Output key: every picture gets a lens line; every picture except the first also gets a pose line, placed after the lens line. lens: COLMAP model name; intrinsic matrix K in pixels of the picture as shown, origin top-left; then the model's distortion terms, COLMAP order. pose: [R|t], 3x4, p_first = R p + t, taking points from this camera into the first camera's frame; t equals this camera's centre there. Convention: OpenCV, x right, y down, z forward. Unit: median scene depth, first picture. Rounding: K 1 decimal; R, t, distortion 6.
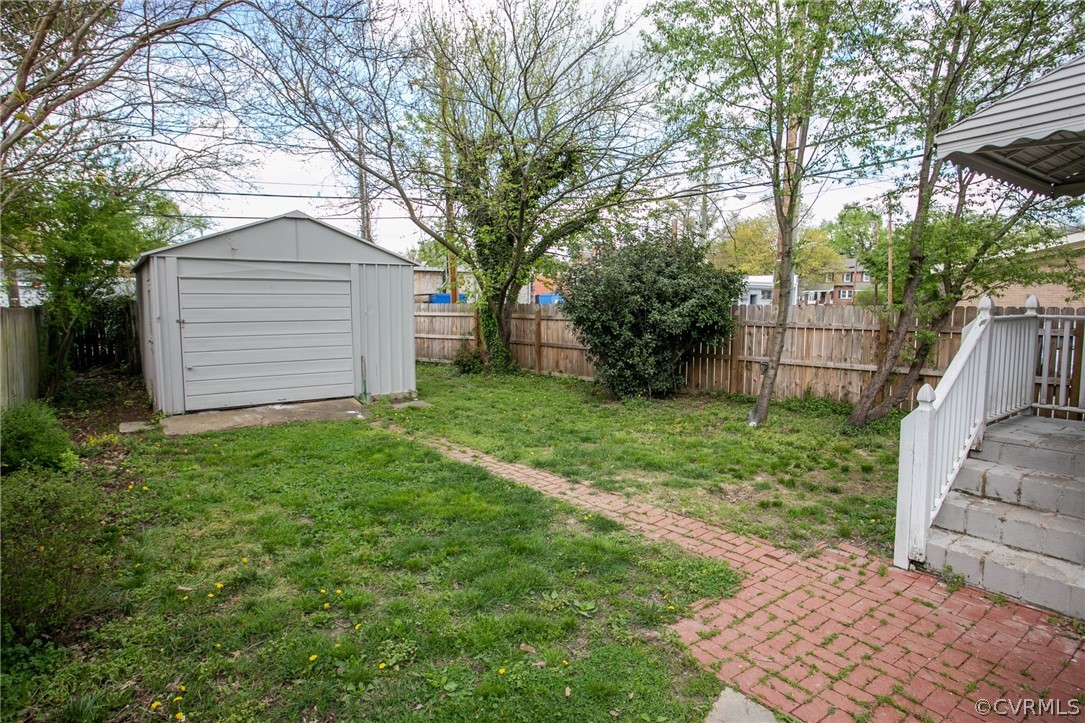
lens RADIAL K [[617.4, 0, 551.7], [0, 617.4, 361.9], [0, 0, 1]] dist [-0.028743, 0.004319]
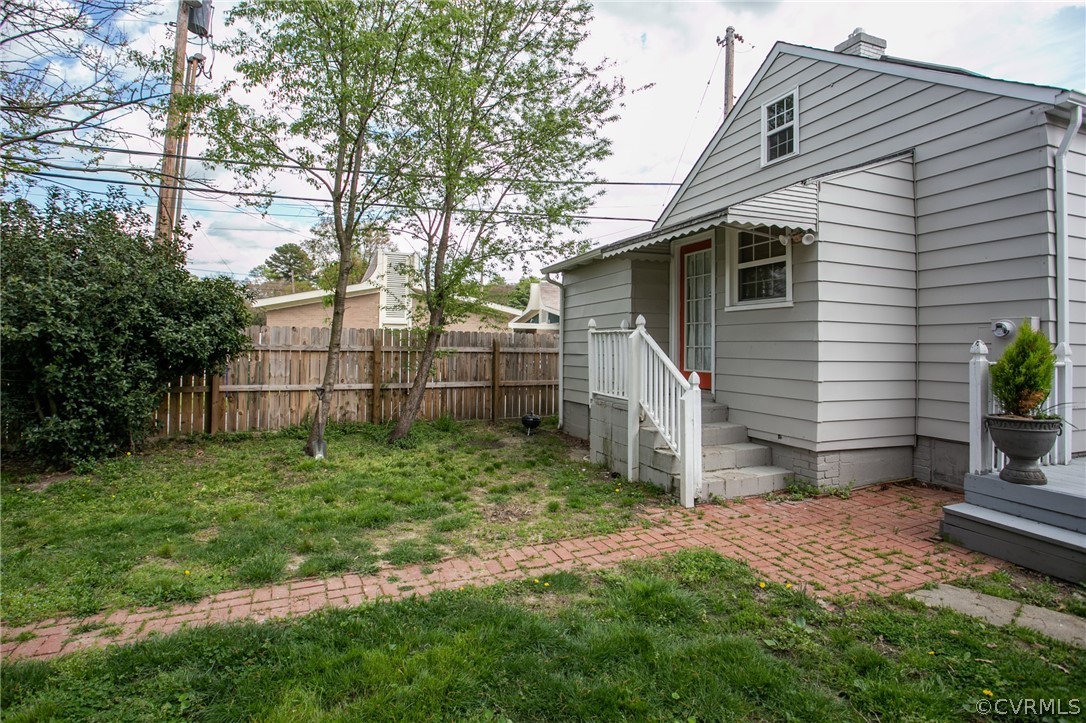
lens RADIAL K [[533.1, 0, 558.7], [0, 533.1, 330.8], [0, 0, 1]] dist [-0.039310, 0.005380]
pose [[0.242624, 0.037136, 0.969409, -0.489760], [0.076752, 0.995400, -0.057342, -0.014081], [-0.967079, 0.088317, 0.238658, 0.682208]]
